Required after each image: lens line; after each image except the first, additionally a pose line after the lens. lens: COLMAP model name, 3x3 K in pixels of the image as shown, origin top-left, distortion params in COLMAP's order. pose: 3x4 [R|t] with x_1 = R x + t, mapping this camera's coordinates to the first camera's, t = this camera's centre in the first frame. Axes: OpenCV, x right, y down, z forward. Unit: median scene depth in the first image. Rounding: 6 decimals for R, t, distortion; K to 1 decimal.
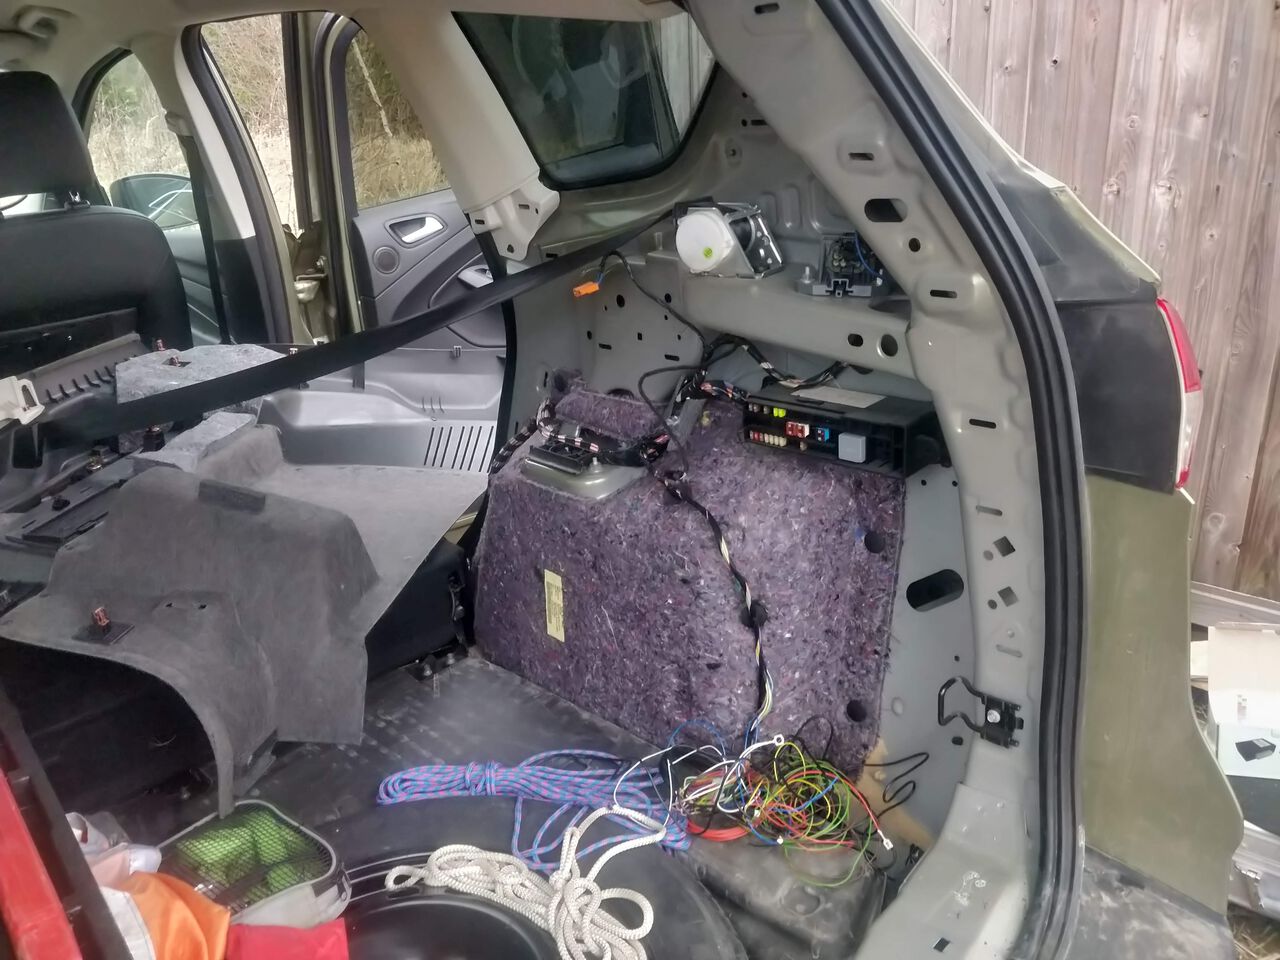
lens RADIAL K [[1056.8, 0, 640.0], [0, 1056.8, 480.0], [0, 0, 1]] dist [0.100705, -0.232061]
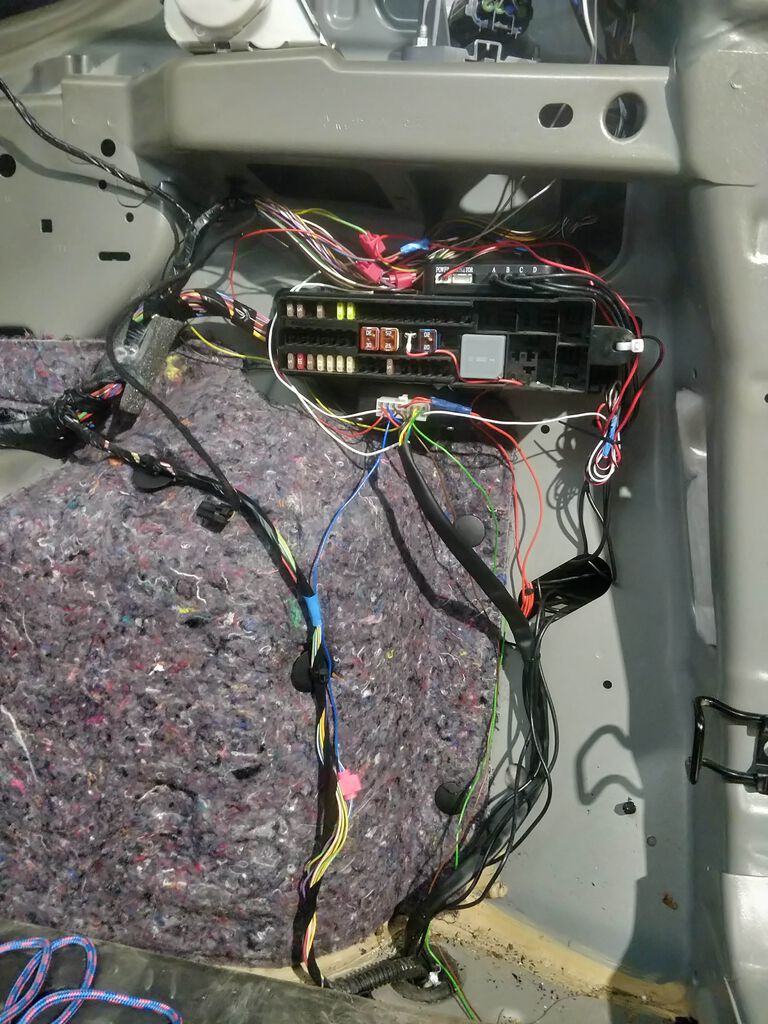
lens RADIAL K [[845.4, 0, 386.9], [0, 845.4, 516.3], [0, 0, 1]] dist [0.100705, -0.232061]
pose [[0.853781, -0.042264, 0.518914, -0.096019], [0.104708, 0.990273, -0.091623, 0.089886], [-0.509994, 0.132561, 0.849902, 0.557033]]
